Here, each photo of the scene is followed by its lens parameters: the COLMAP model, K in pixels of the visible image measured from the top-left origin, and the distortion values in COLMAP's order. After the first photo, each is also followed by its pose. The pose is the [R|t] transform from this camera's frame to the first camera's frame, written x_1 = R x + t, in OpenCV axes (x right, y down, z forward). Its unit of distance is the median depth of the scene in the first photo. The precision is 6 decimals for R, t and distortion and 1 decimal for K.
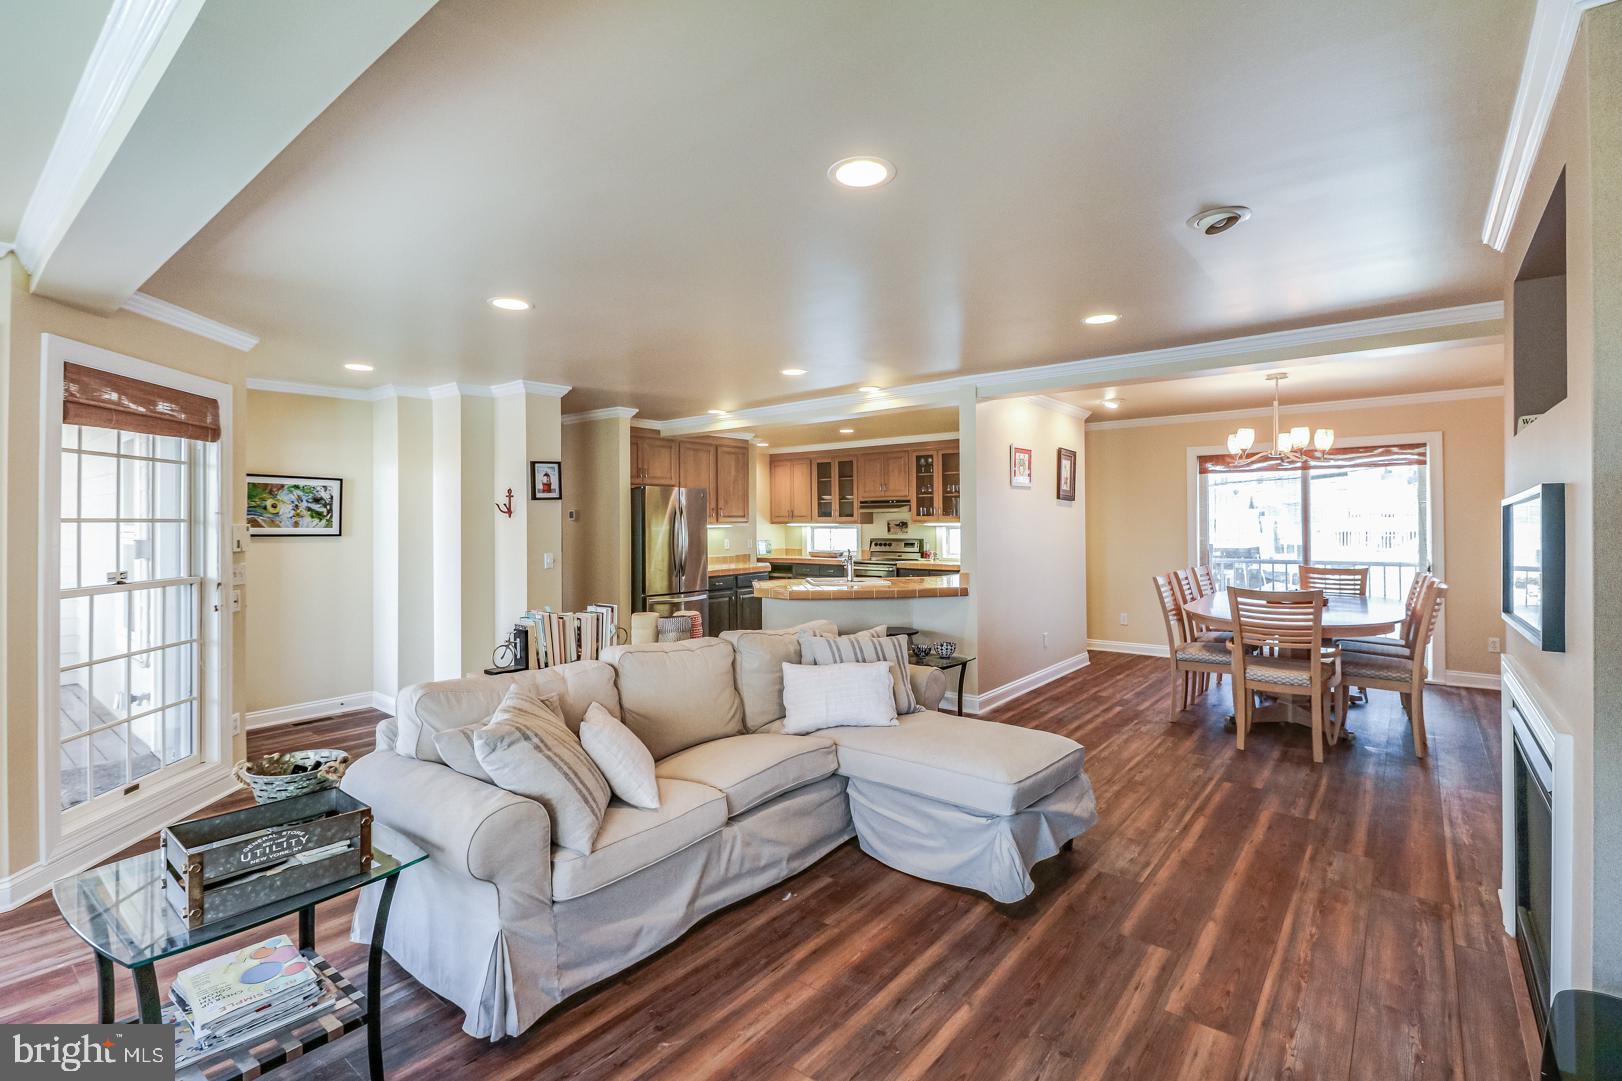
lens RADIAL K [[763.0, 0, 815.7], [0, 763.0, 523.1], [0, 0, 1]] dist [-0.005975, -0.005656]
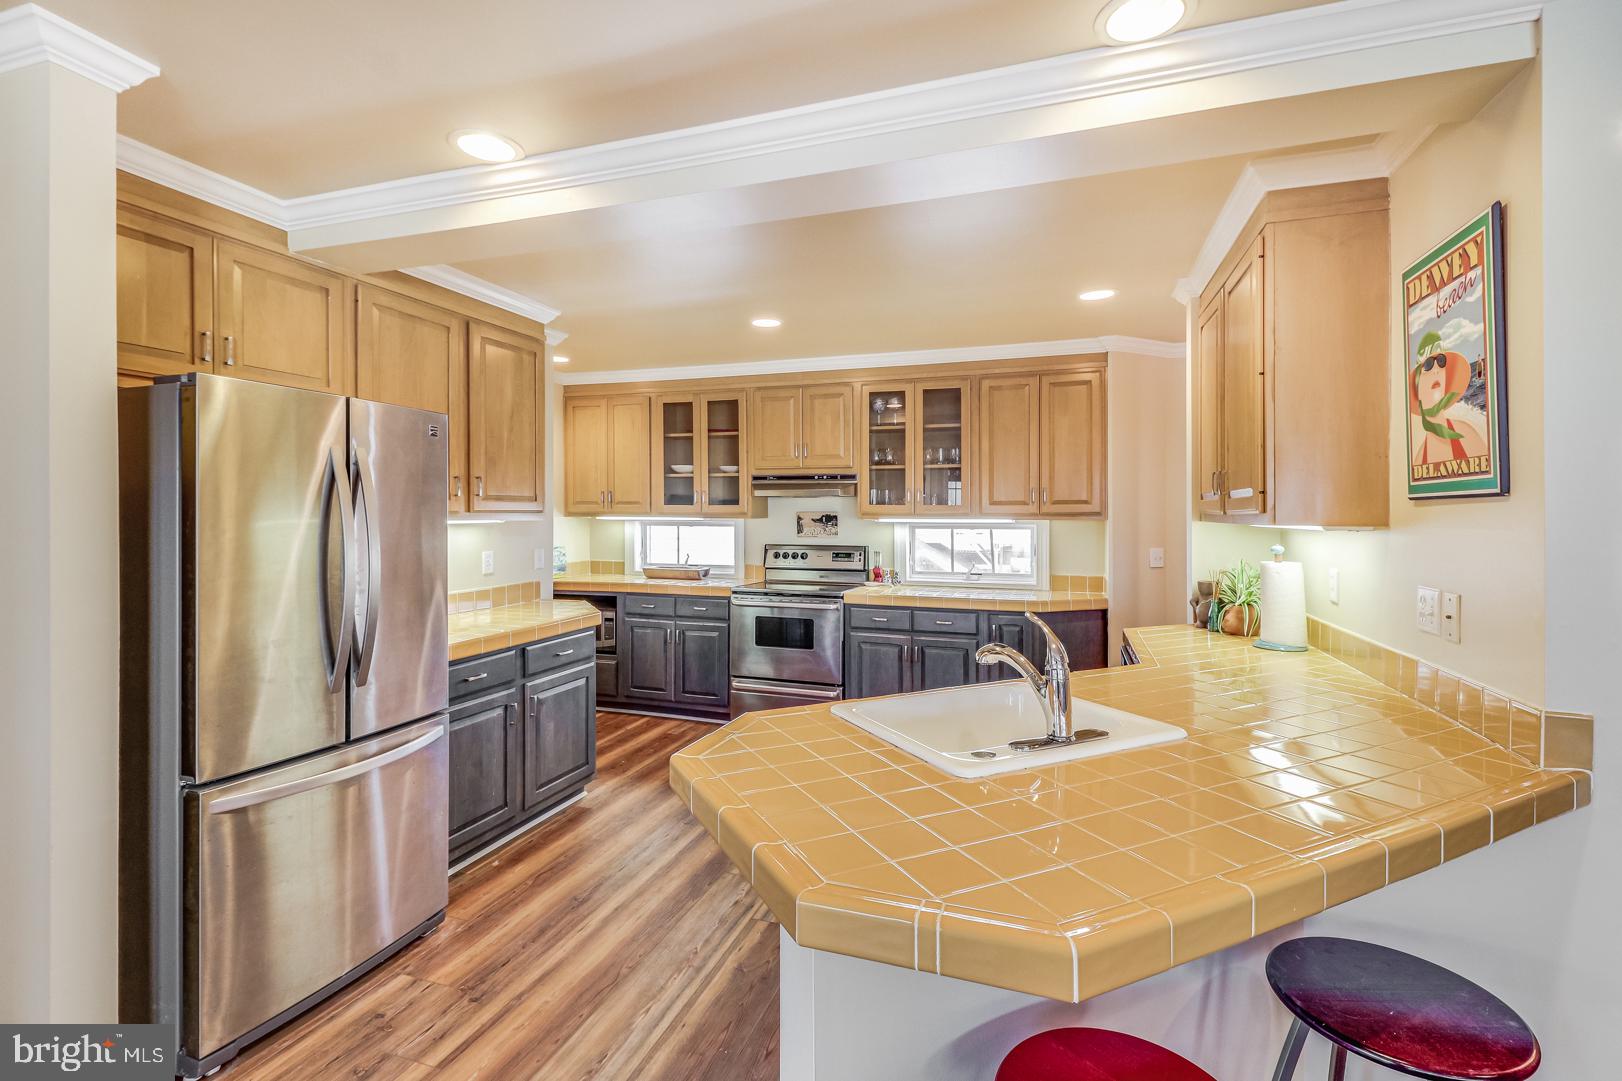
lens RADIAL K [[763.0, 0, 849.6], [0, 763.0, 521.2], [0, 0, 1]] dist [-0.005975, -0.005656]
pose [[0.927880, 0.003252, 0.372864, -0.093974], [-0.005850, 0.999966, 0.005838, -0.000163], [-0.372832, -0.007598, 0.927868, 0.566796]]
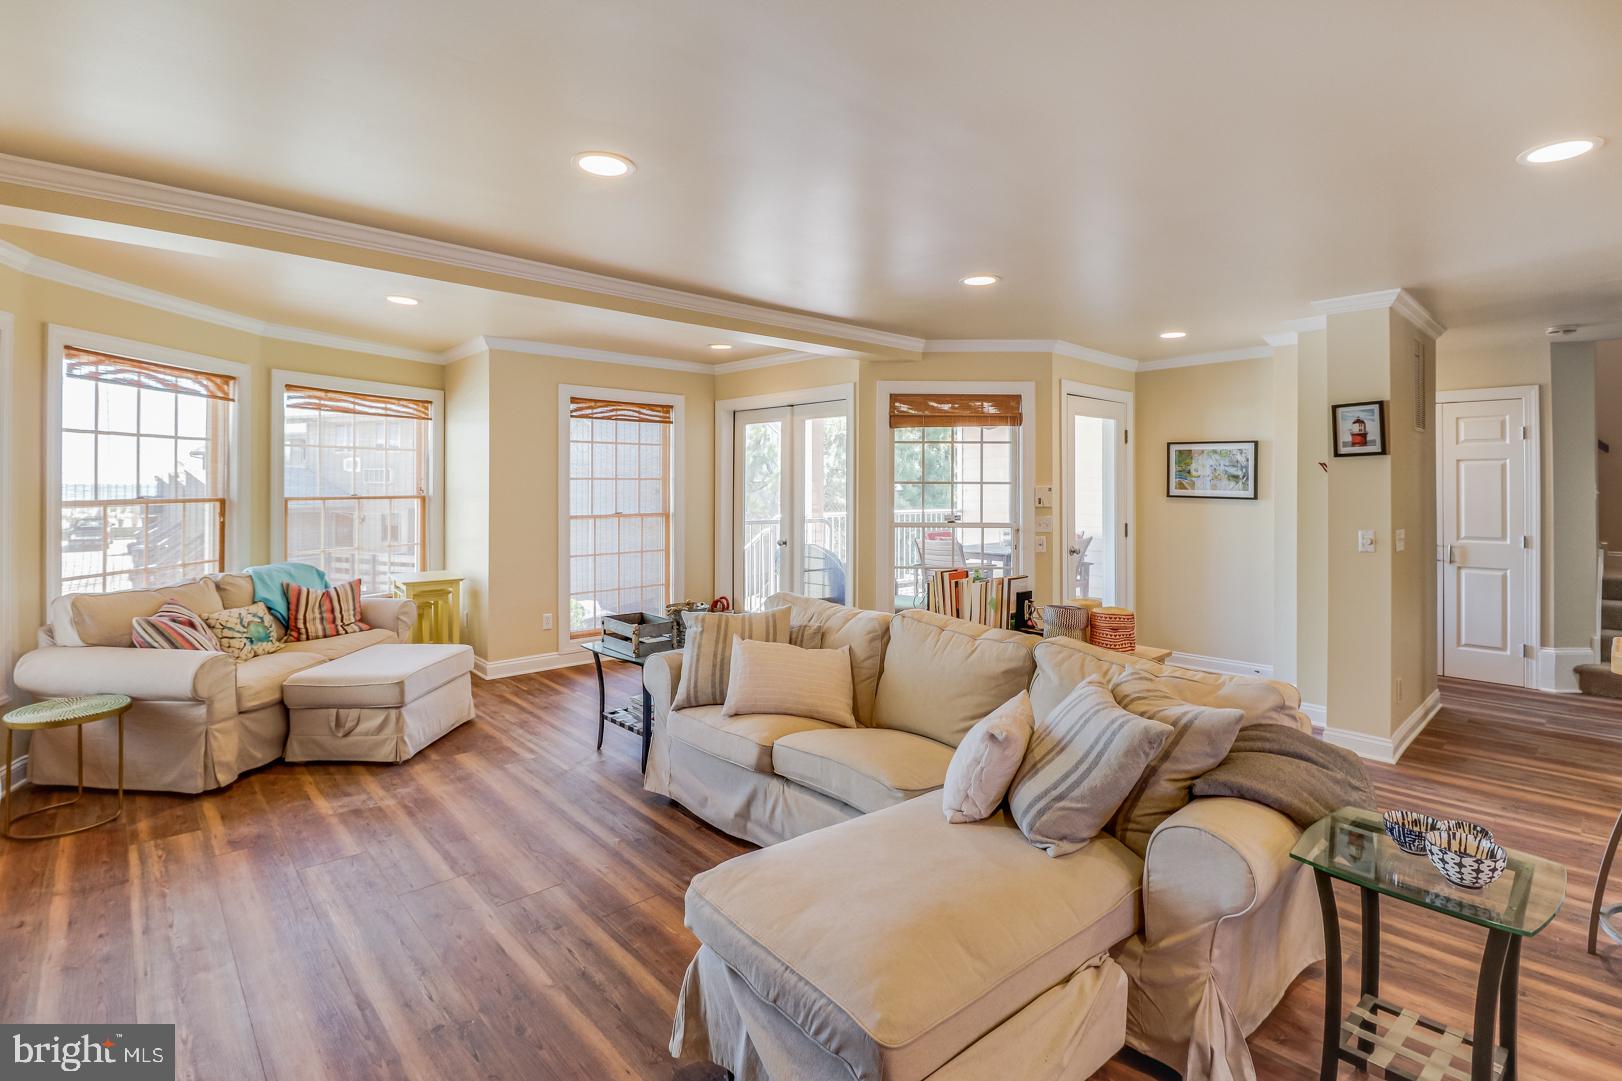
lens RADIAL K [[763.0, 0, 803.2], [0, 763.0, 481.4], [0, 0, 1]] dist [-0.005975, -0.005656]
pose [[-0.160185, 0.001147, -0.987086, 0.297011], [-0.005169, 0.999985, 0.002000, -0.003327], [0.987074, 0.005422, -0.160176, 0.395165]]
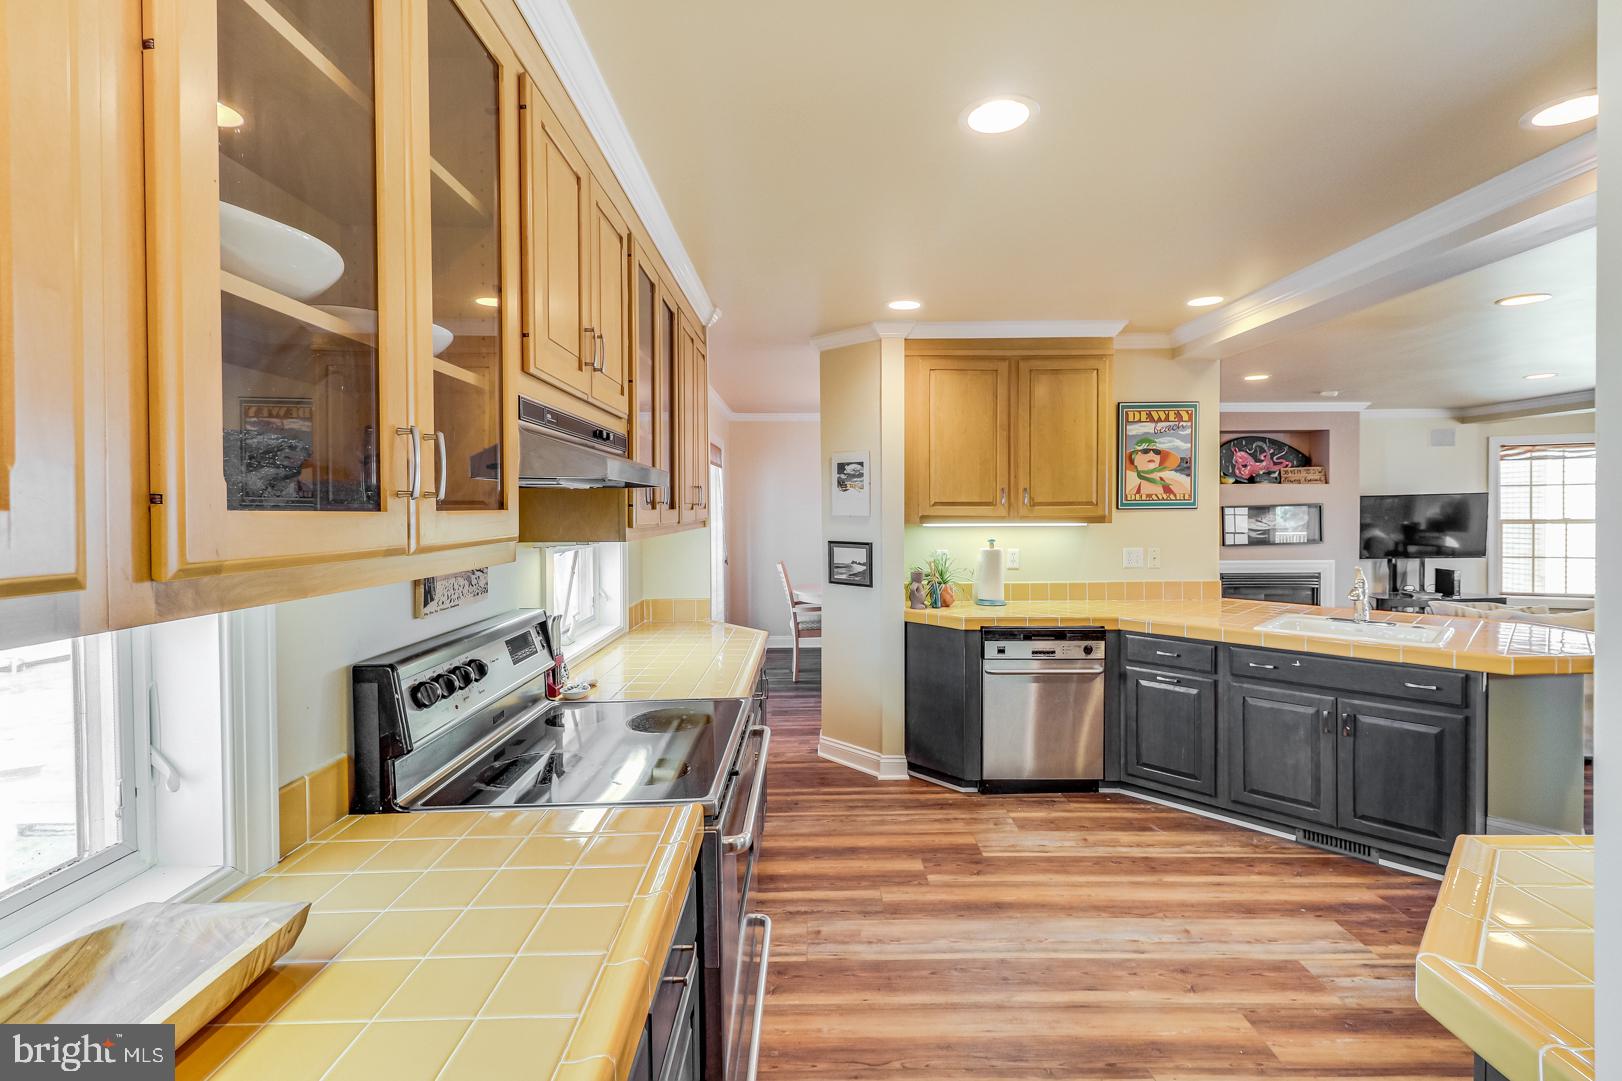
lens RADIAL K [[744.9, 0, 806.4], [0, 744.9, 514.8], [0, 0, 1]] dist [0.016979, 0.000339]
pose [[-0.627408, 0.003394, 0.778684, -0.101792], [0.010772, 0.999933, 0.004322, -0.007871], [-0.778616, 0.011100, -0.627402, 1.239157]]
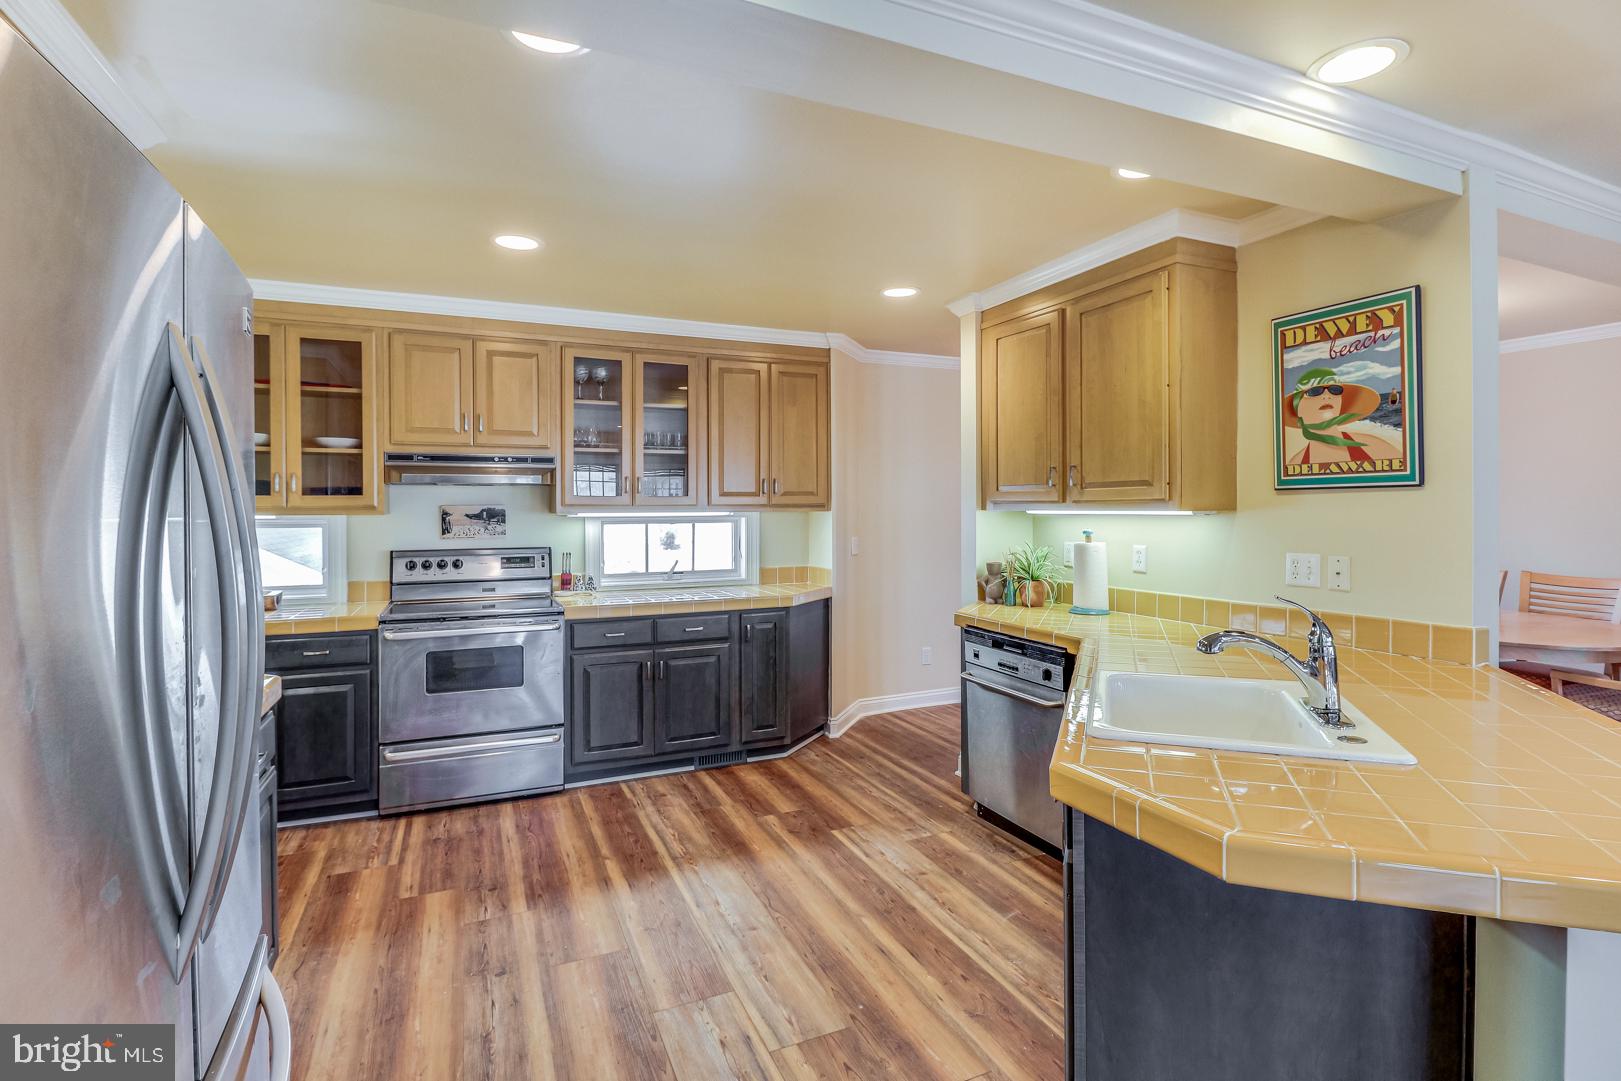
lens RADIAL K [[744.5, 0, 832.2], [0, 744.5, 511.5], [0, 0, 1]] dist [0.016979, 0.000339]
pose [[0.433765, 0.002089, 0.901024, -0.213513], [0.003661, 0.999985, -0.004082, 0.003075], [-0.901018, 0.005070, 0.433751, 0.760062]]
